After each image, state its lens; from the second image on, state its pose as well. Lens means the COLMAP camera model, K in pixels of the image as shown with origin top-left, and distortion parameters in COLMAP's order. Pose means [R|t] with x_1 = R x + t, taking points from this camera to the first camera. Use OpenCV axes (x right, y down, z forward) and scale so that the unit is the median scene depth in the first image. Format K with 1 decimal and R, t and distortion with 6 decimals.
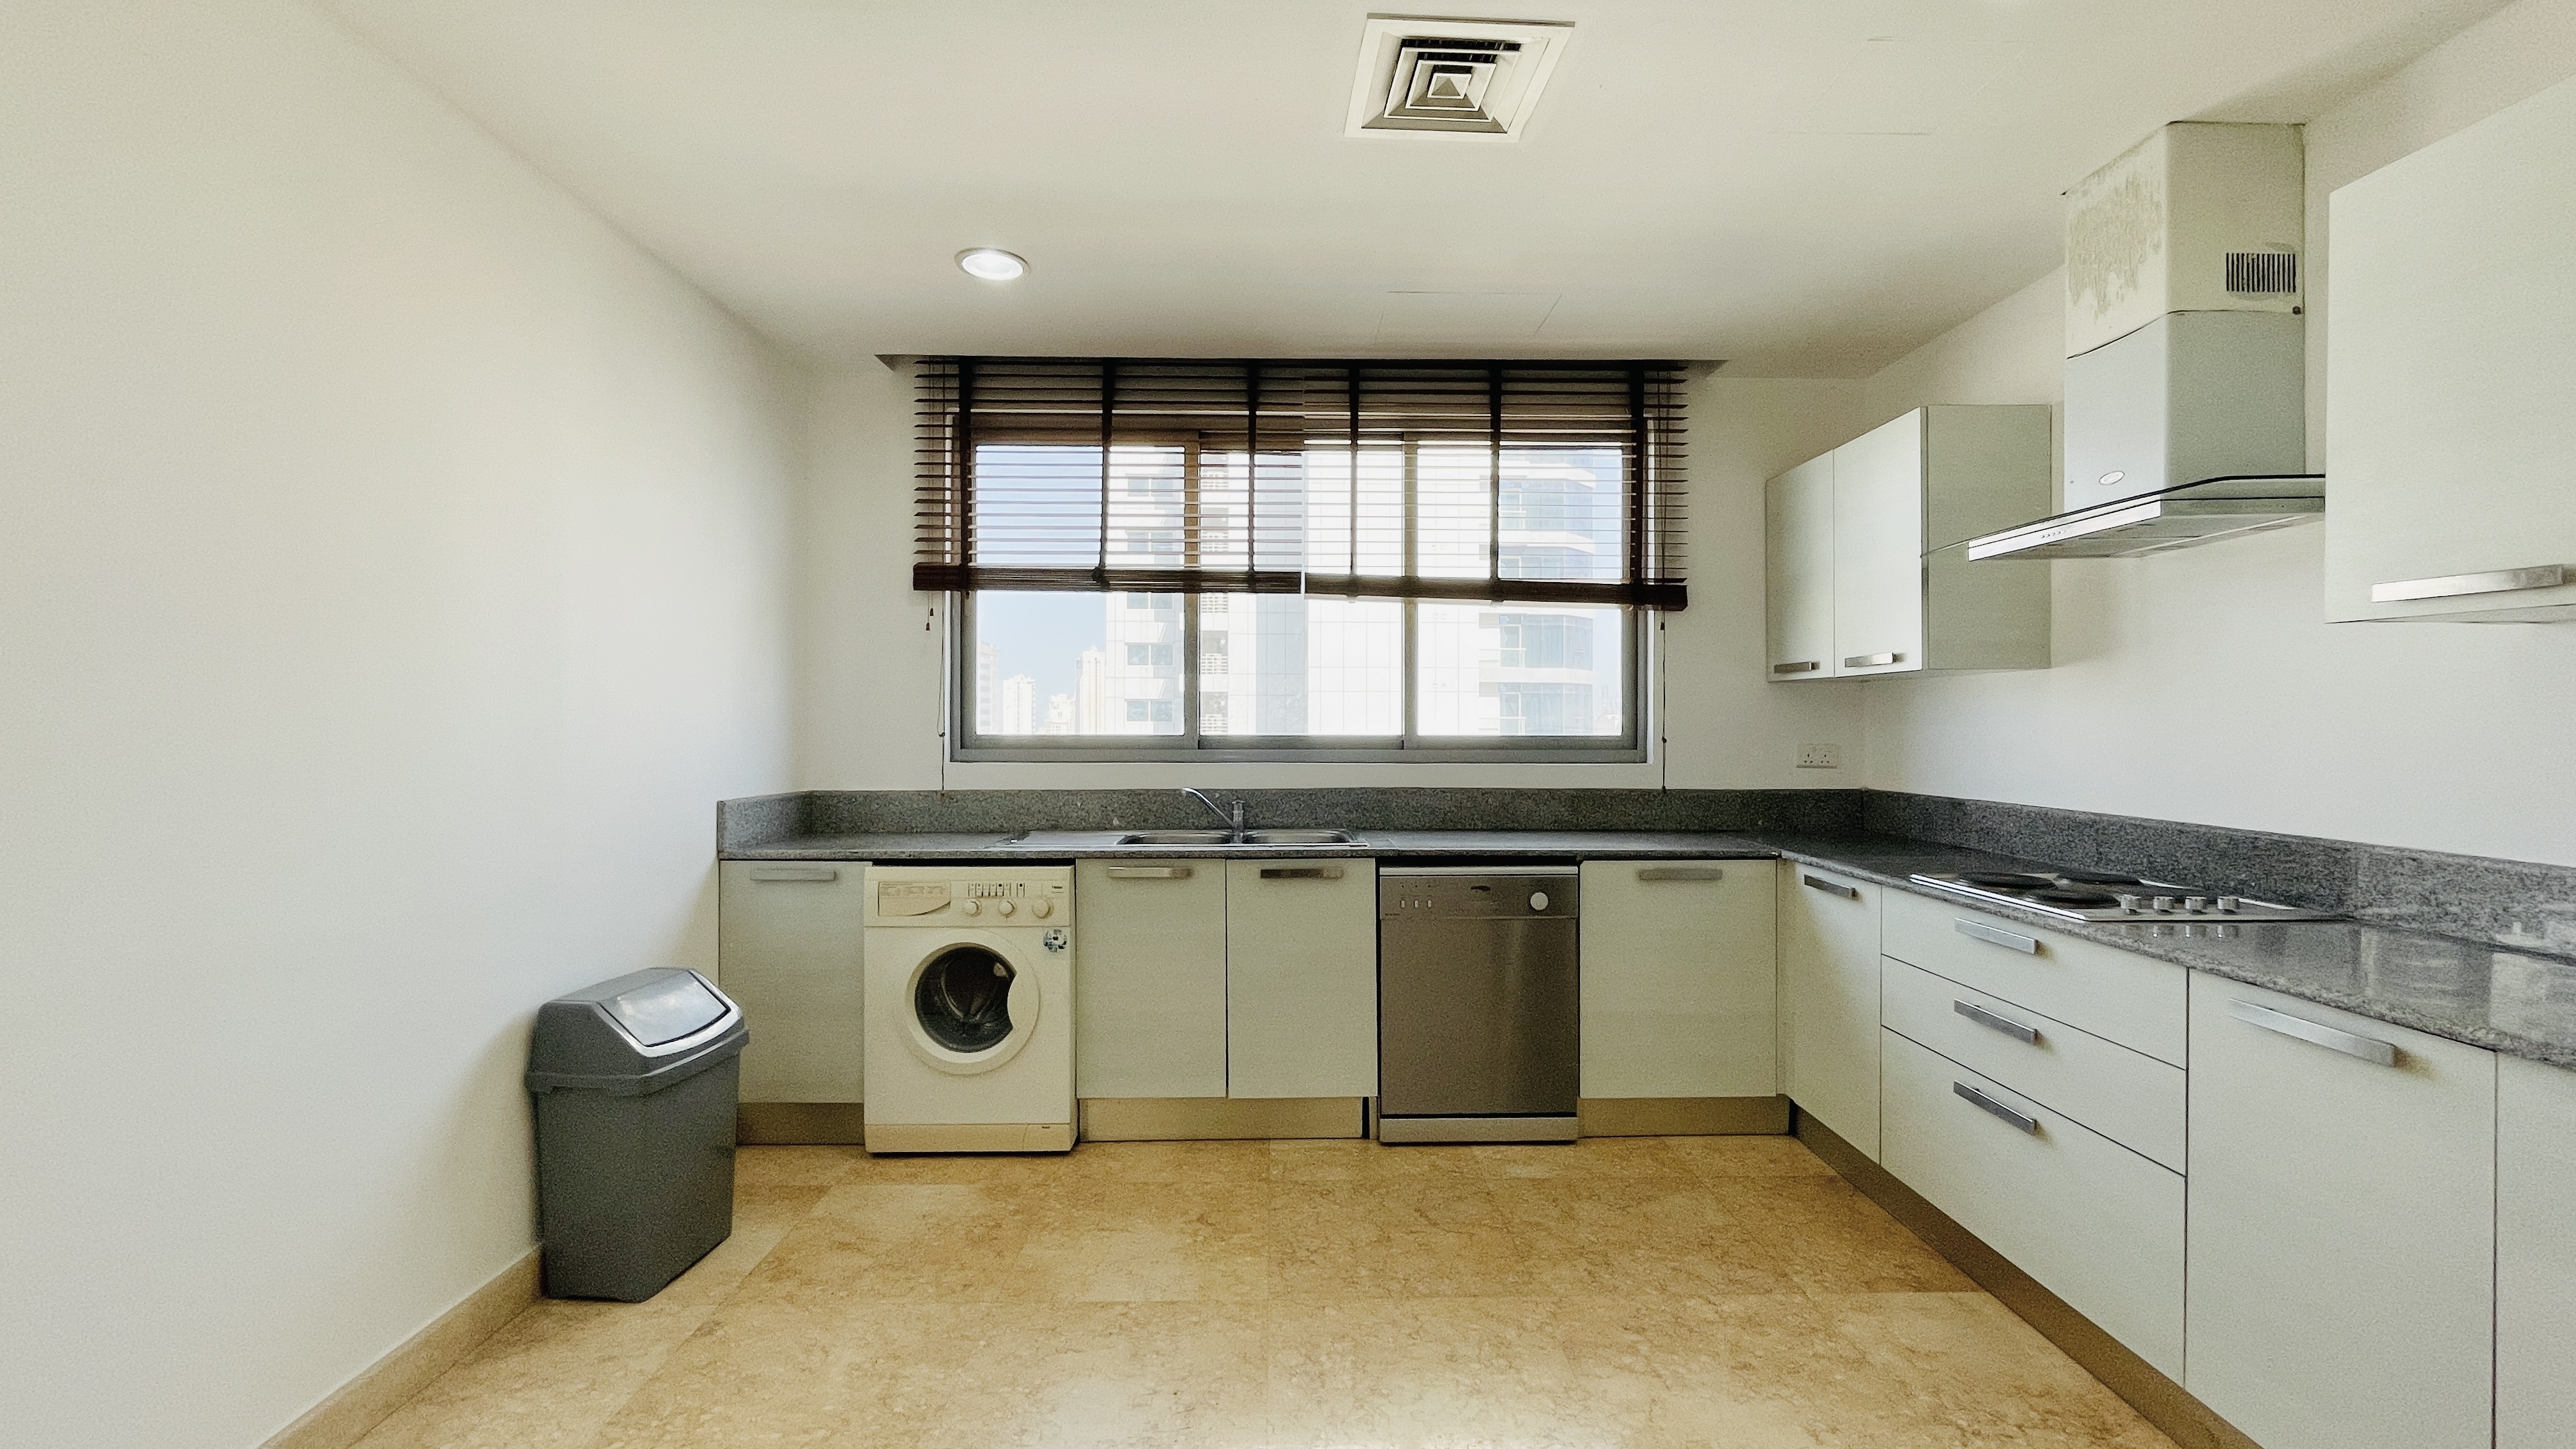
lens RADIAL K [[1076.4, 0, 1288.0], [0, 1076.4, 724.5], [0, 0, 1]] dist [0.010955, -0.000150]
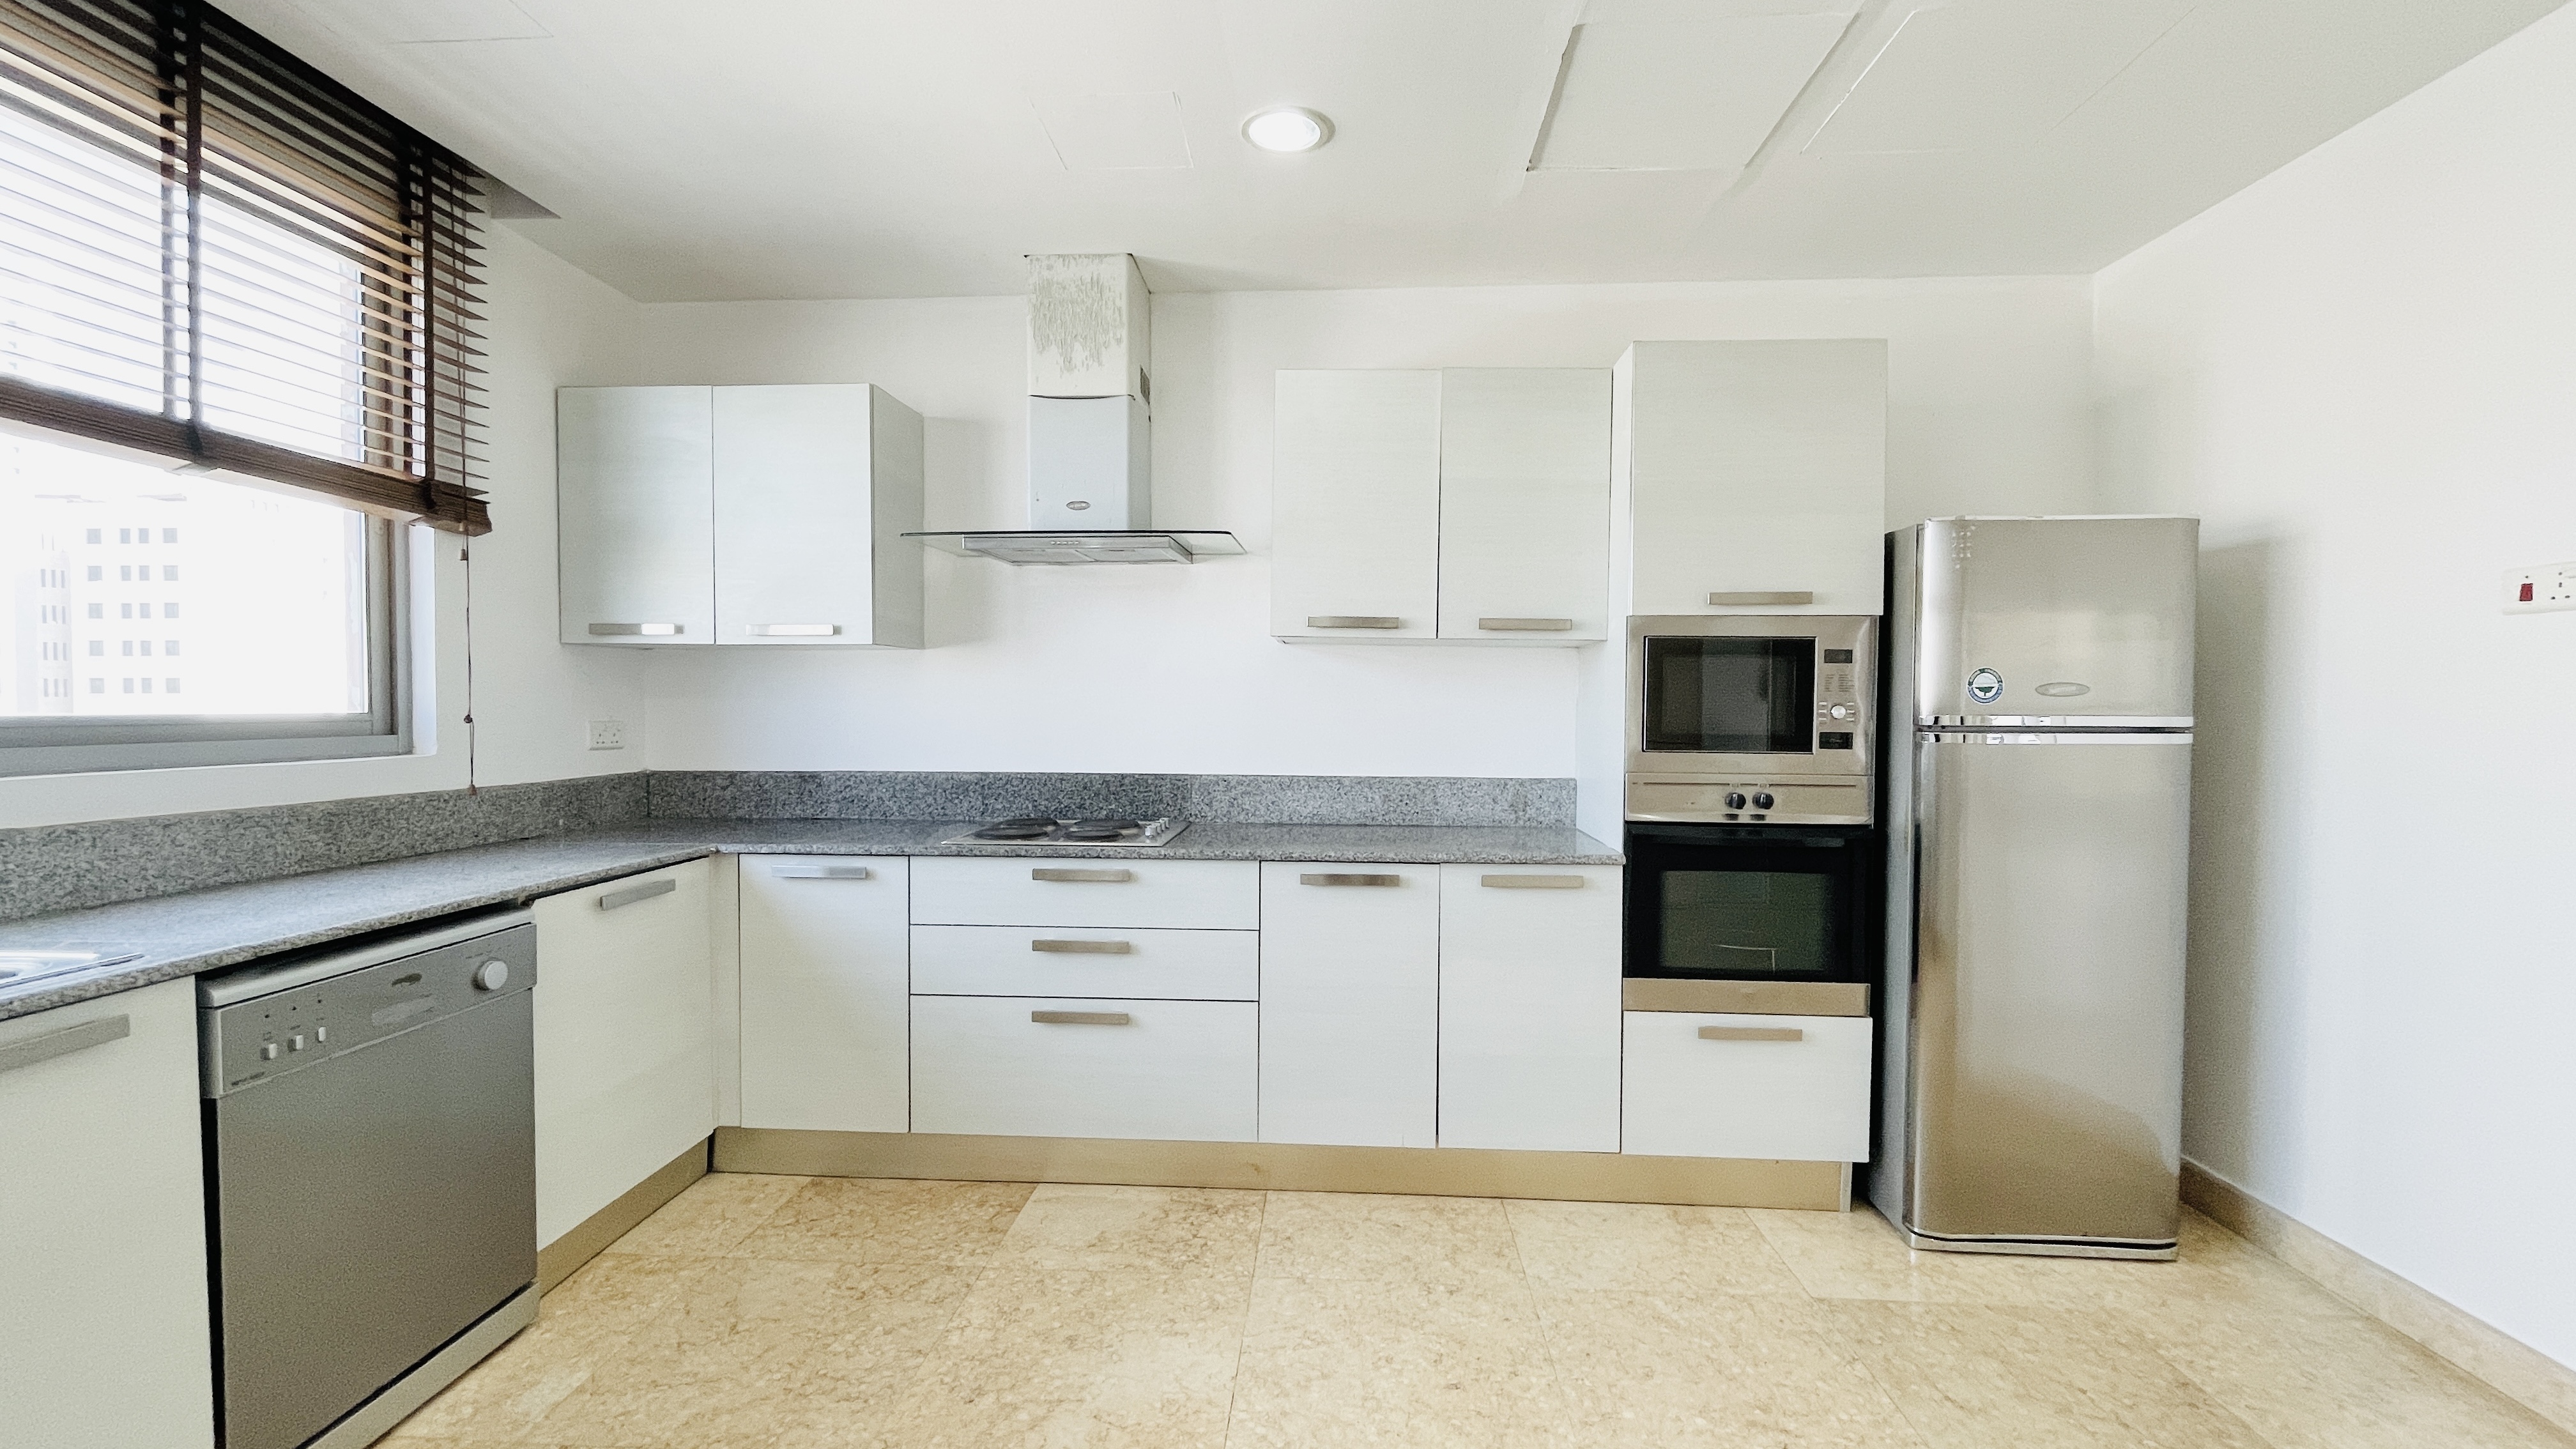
lens RADIAL K [[1076.4, 0, 1288.0], [0, 1076.4, 724.5], [0, 0, 1]] dist [0.010955, -0.000150]
pose [[0.067907, -0.018088, 0.997528, -0.369308], [-0.001053, 0.999834, 0.018202, 0.005756], [-0.997691, -0.002287, 0.067877, 0.497669]]
